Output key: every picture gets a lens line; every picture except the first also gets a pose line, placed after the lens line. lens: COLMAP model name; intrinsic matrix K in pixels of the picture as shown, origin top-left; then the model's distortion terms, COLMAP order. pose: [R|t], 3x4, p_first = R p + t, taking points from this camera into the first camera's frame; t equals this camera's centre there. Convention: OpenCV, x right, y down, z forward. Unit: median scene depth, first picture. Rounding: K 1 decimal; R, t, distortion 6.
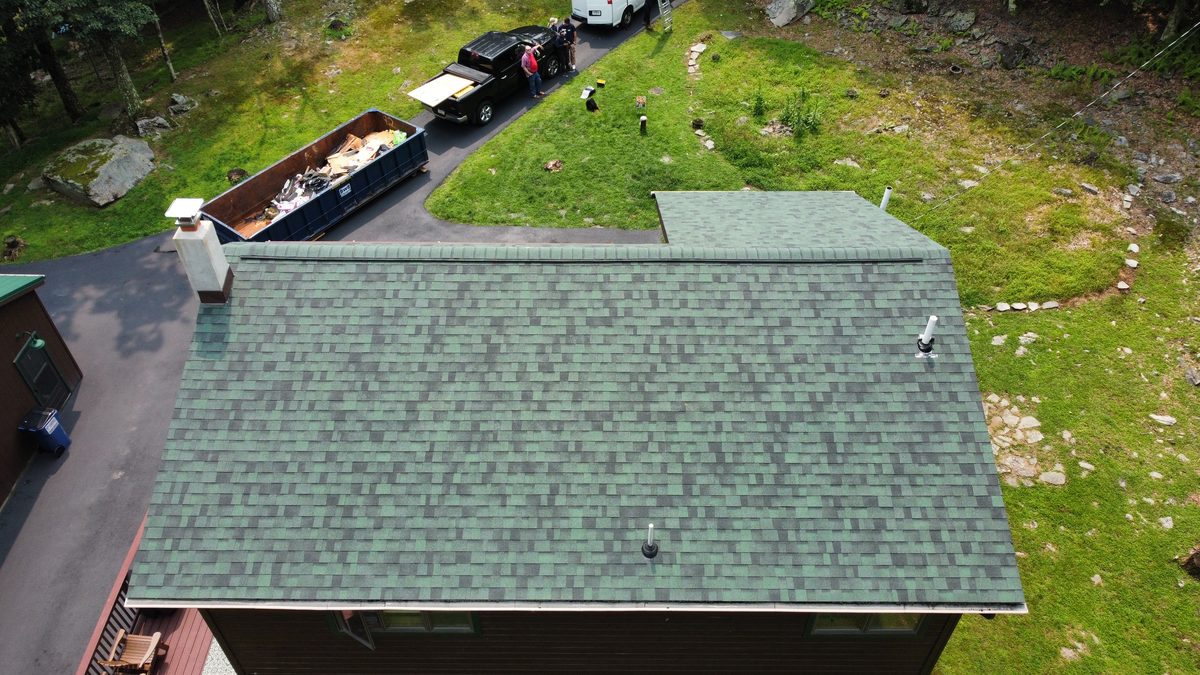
lens RADIAL K [[904.4, 0, 600.0], [0, 904.4, 337.5], [0, 0, 1]] dist [0.009110, -0.013543]
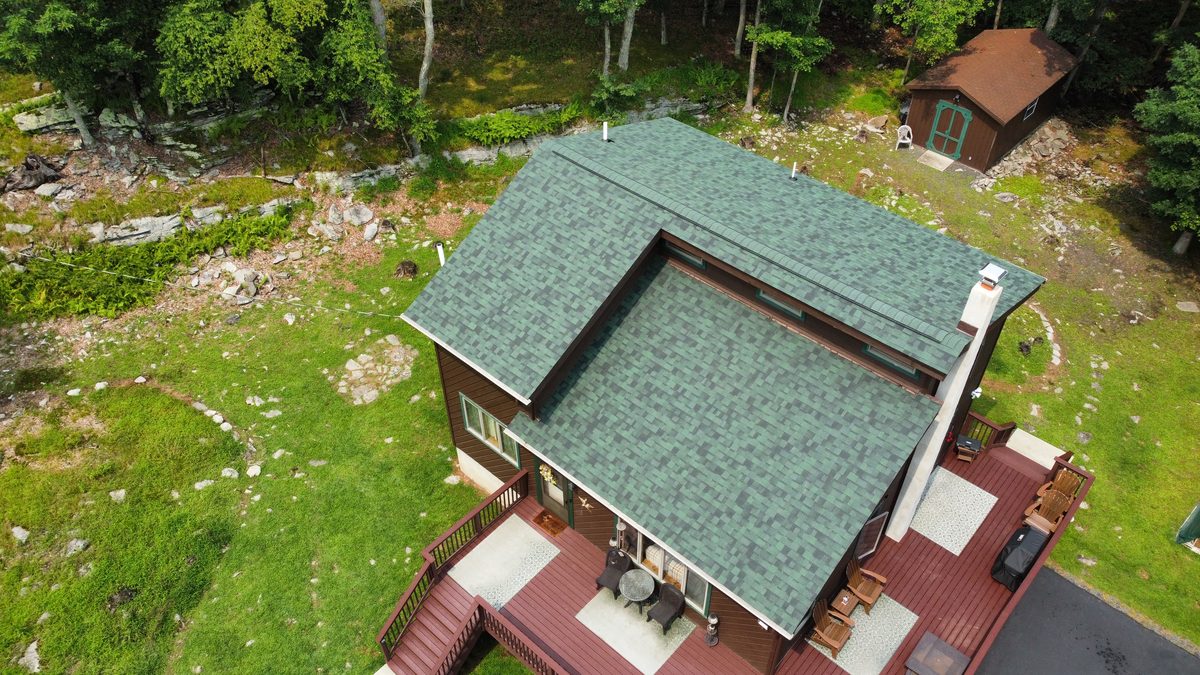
lens RADIAL K [[904.4, 0, 600.0], [0, 904.4, 337.5], [0, 0, 1]] dist [0.009110, -0.013543]
pose [[-0.749254, -0.452634, 0.483467, -0.392707], [0.467720, 0.155192, 0.870145, -0.863955], [-0.468888, 0.878088, 0.095428, 0.673470]]
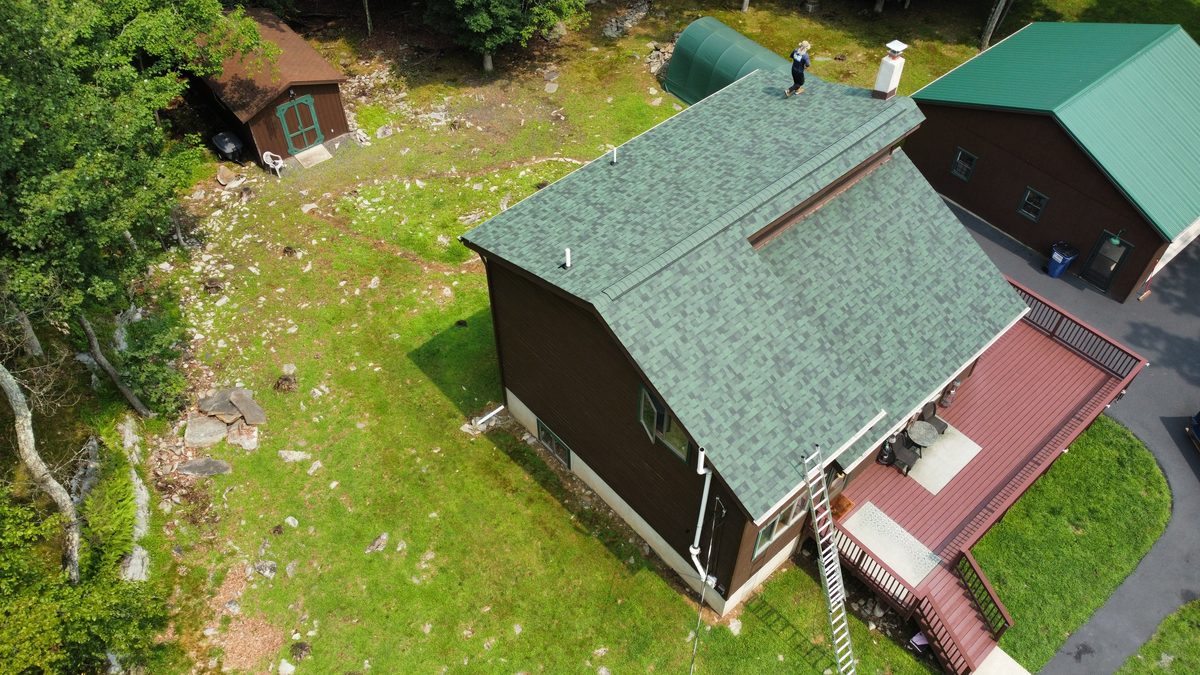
lens RADIAL K [[904.4, 0, 600.0], [0, 904.4, 337.5], [0, 0, 1]] dist [0.009110, -0.013543]
pose [[-0.744710, 0.504019, -0.437460, 0.609846], [-0.464645, 0.078966, 0.881969, -0.796871], [0.479073, 0.860075, 0.175384, 0.489702]]
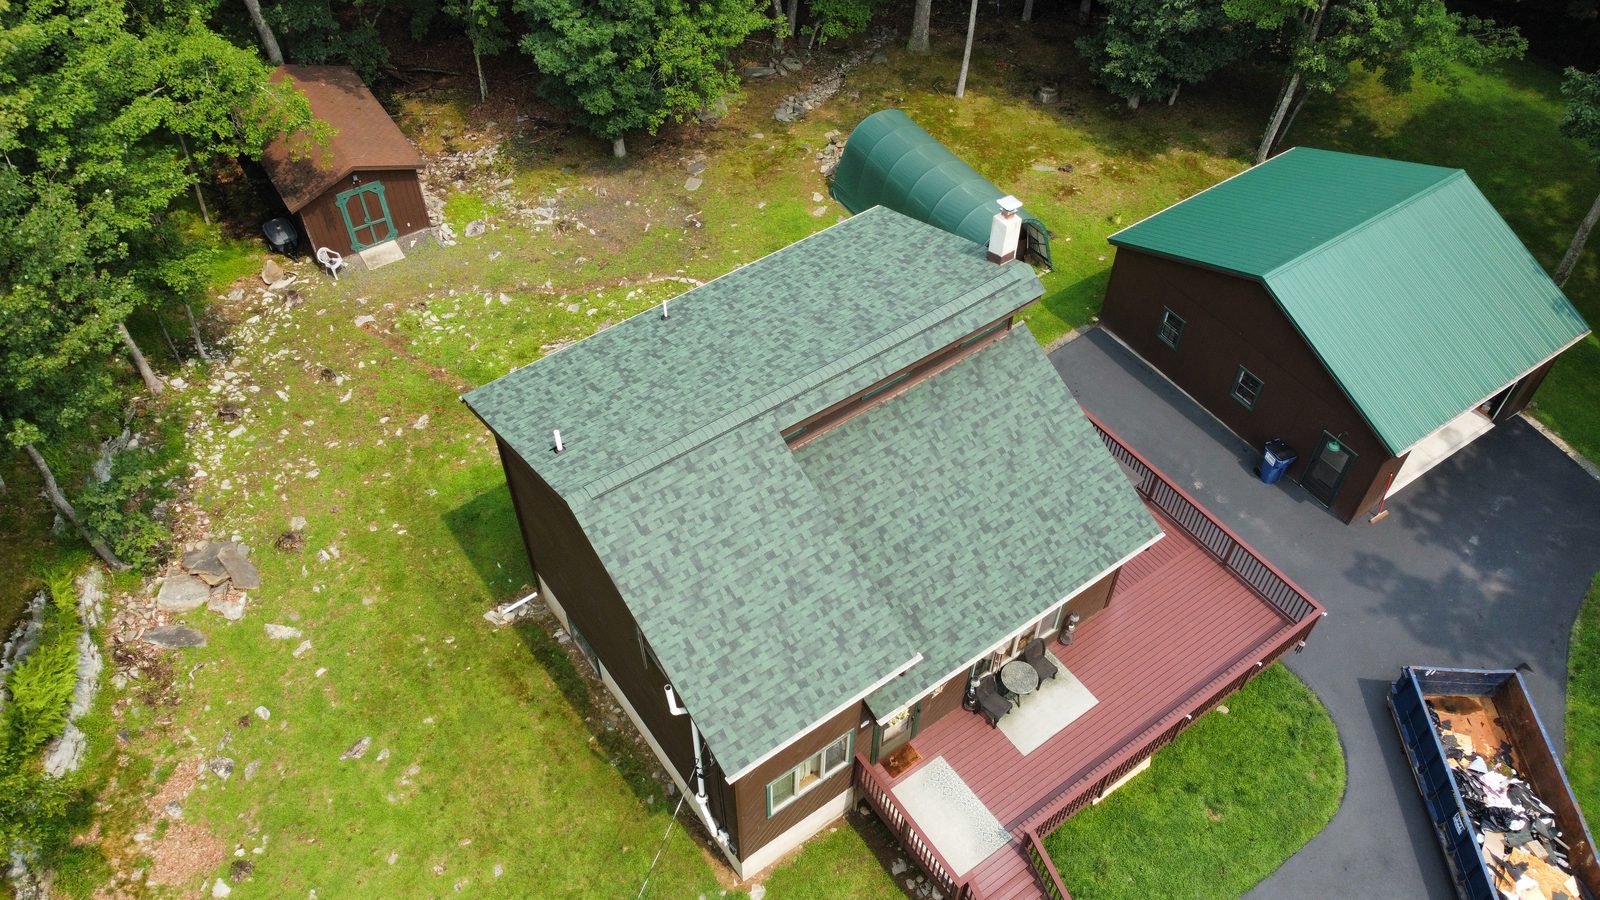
lens RADIAL K [[1205.9, 0, 800.0], [0, 1205.9, 450.0], [0, 0, 1]] dist [0.009110, -0.013543]
pose [[-0.808576, 0.439307, -0.391427, 0.437831], [-0.412437, 0.051290, 0.909541, -0.995220], [0.419644, 0.896872, 0.139715, 0.514492]]
